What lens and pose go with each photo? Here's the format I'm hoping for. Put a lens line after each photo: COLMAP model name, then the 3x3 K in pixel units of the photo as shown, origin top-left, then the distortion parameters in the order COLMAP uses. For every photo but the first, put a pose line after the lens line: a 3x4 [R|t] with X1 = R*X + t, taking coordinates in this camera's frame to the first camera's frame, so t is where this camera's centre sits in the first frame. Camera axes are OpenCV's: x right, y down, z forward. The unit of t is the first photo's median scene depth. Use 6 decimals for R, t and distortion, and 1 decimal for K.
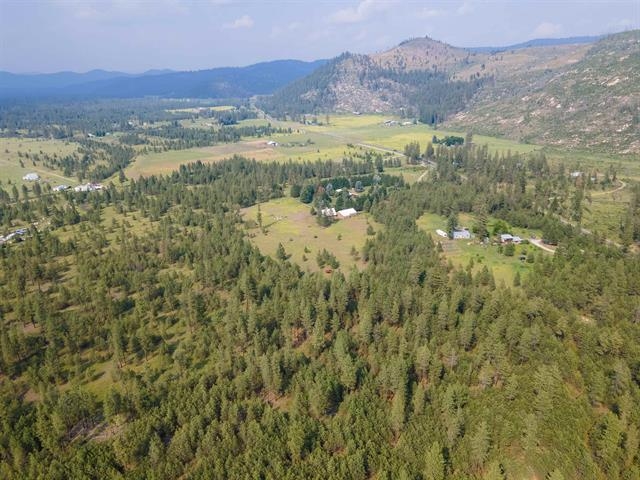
lens RADIAL K [[469.7, 0, 315.5], [0, 469.7, 237.0], [0, 0, 1]] dist [0.028360, 0.021135]
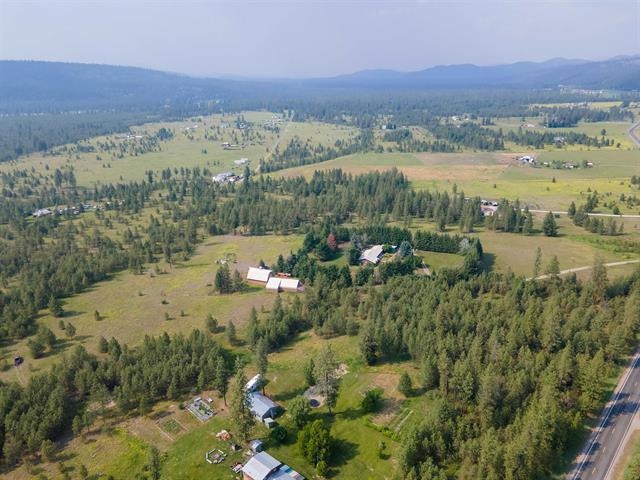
lens RADIAL K [[469.7, 0, 318.0], [0, 469.7, 245.0], [0, 0, 1]] dist [0.028360, 0.021135]
pose [[0.640557, 0.267170, -0.719936, 0.262660], [-0.241686, 0.960022, 0.141229, -0.098706], [0.728886, 0.083533, 0.679520, 0.287419]]
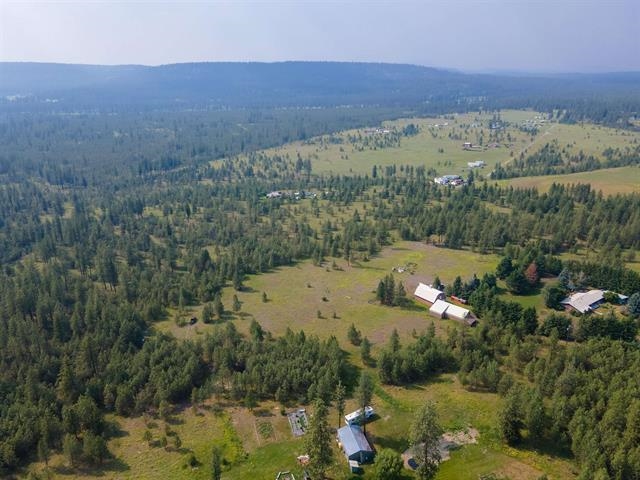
lens RADIAL K [[469.7, 0, 314.2], [0, 469.7, 241.3], [0, 0, 1]] dist [0.028360, 0.021135]
pose [[0.150801, 0.341381, -0.927749, 0.259160], [-0.304431, 0.908910, 0.284965, -0.114513], [0.940522, 0.239462, 0.240992, 0.333996]]
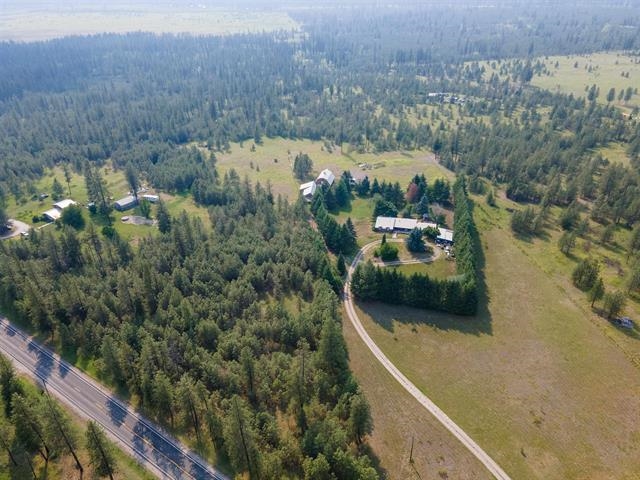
lens RADIAL K [[469.7, 0, 319.0], [0, 469.7, 240.7], [0, 0, 1]] dist [0.028360, 0.021135]
pose [[-0.669967, 0.388490, -0.632629, 0.246647], [-0.208655, 0.719265, 0.662662, -0.211865], [0.712466, 0.575963, -0.400823, 0.629877]]
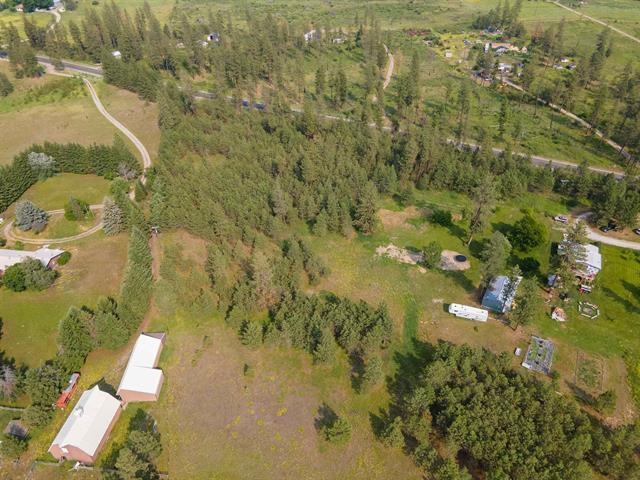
lens RADIAL K [[469.7, 0, 315.6], [0, 469.7, 241.9], [0, 0, 1]] dist [0.028360, 0.021135]
pose [[0.593139, -0.496552, 0.633737, -0.008461], [0.265806, 0.863792, 0.428030, -0.104946], [-0.759956, -0.085430, 0.644335, 0.352006]]
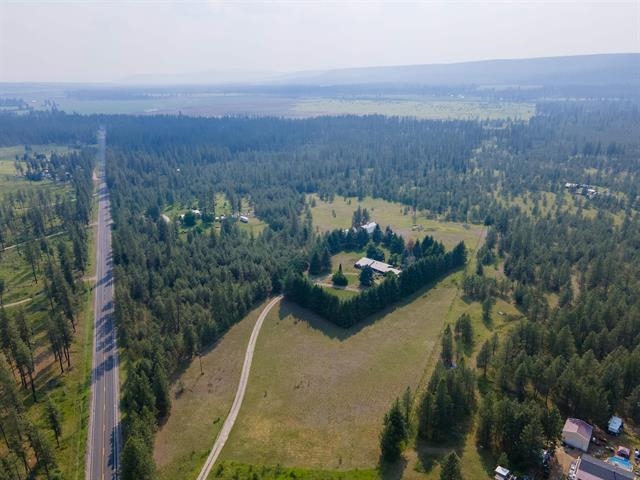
lens RADIAL K [[469.7, 0, 319.0], [0, 469.7, 239.4], [0, 0, 1]] dist [0.028360, 0.021135]
pose [[-0.960561, 0.118255, -0.251672, 0.160160], [-0.061722, 0.791817, 0.607632, -0.257604], [0.271134, 0.599201, -0.753289, 0.769060]]
